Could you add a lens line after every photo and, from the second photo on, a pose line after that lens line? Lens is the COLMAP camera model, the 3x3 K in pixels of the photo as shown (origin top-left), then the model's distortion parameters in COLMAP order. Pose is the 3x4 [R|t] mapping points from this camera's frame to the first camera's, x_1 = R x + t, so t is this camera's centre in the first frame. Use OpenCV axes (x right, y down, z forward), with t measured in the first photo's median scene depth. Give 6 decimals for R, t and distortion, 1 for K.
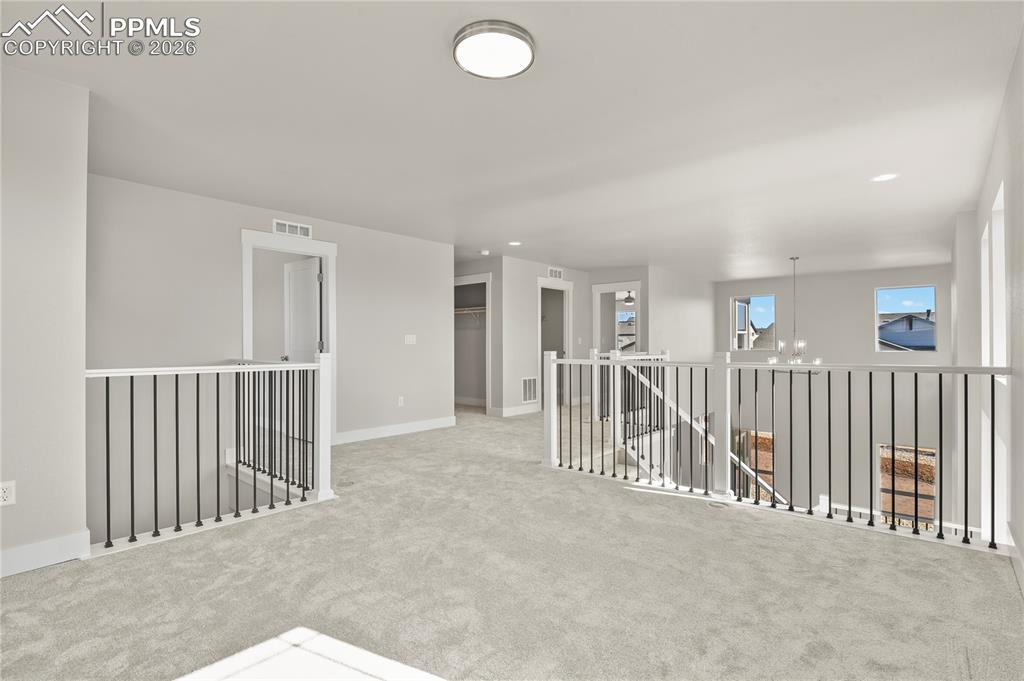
lens RADIAL K [[494.9, 0, 509.5], [0, 494.9, 340.4], [0, 0, 1]] dist [-0.005749, -0.005290]
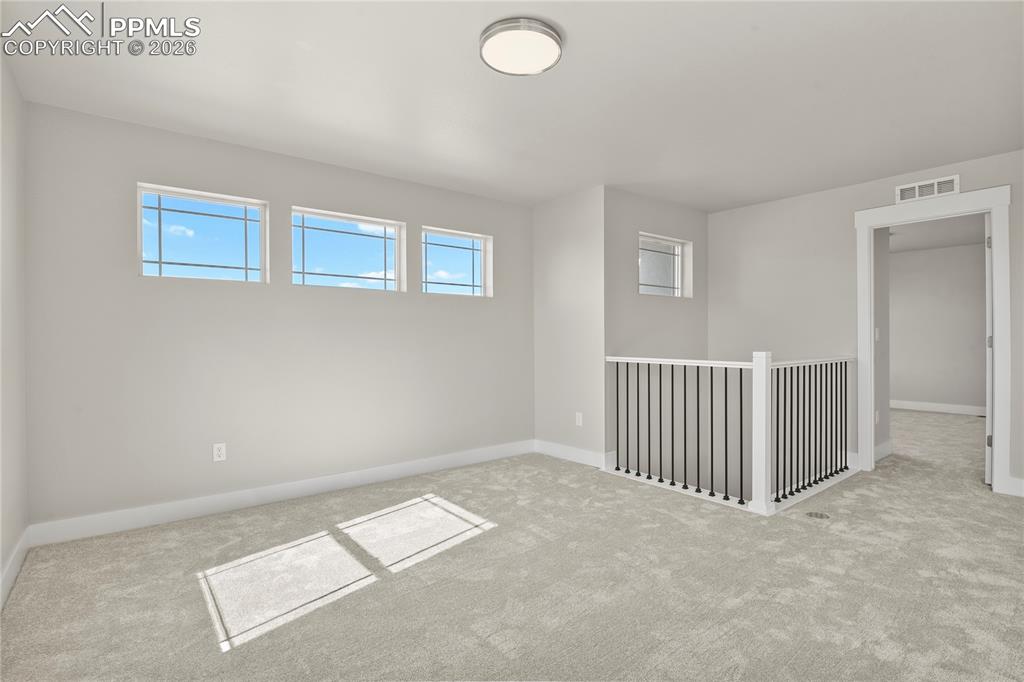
lens RADIAL K [[494.9, 0, 513.9], [0, 494.9, 344.9], [0, 0, 1]] dist [-0.005749, -0.005290]
pose [[-0.169367, 0.016138, -0.985421, 0.637911], [0.009165, 0.999848, 0.014799, -0.004809], [0.985510, -0.006525, -0.169489, 0.769186]]
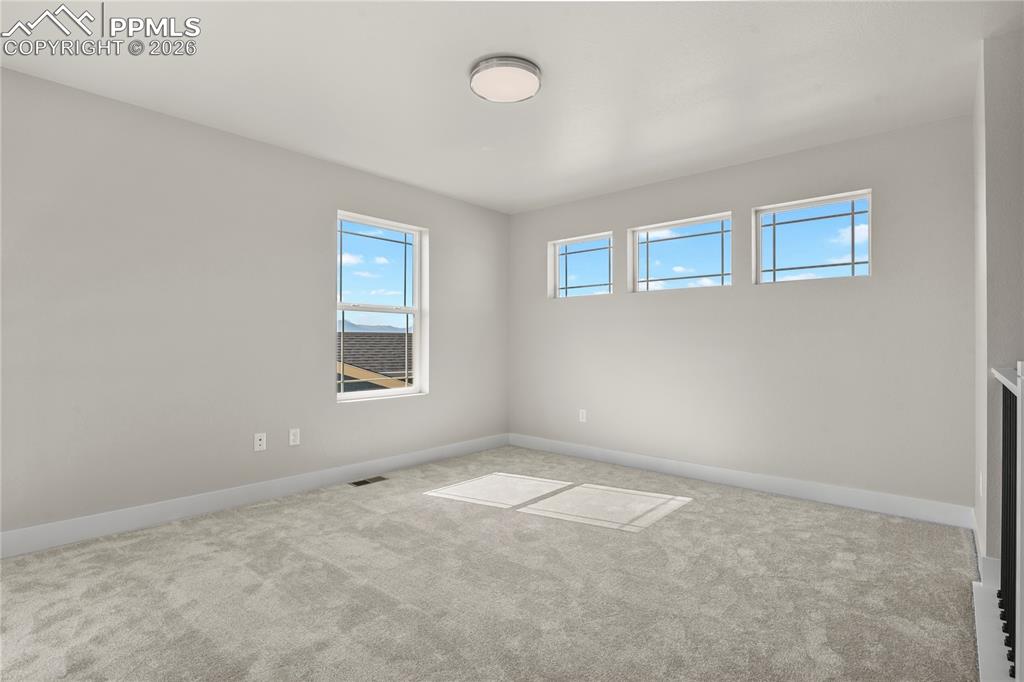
lens RADIAL K [[494.9, 0, 516.9], [0, 494.9, 338.4], [0, 0, 1]] dist [-0.005749, -0.005290]
pose [[-0.999979, 0.005975, -0.002553, -0.036636], [0.005995, 0.999952, -0.007812, 0.006205], [0.002506, -0.007827, -0.999966, 1.447308]]
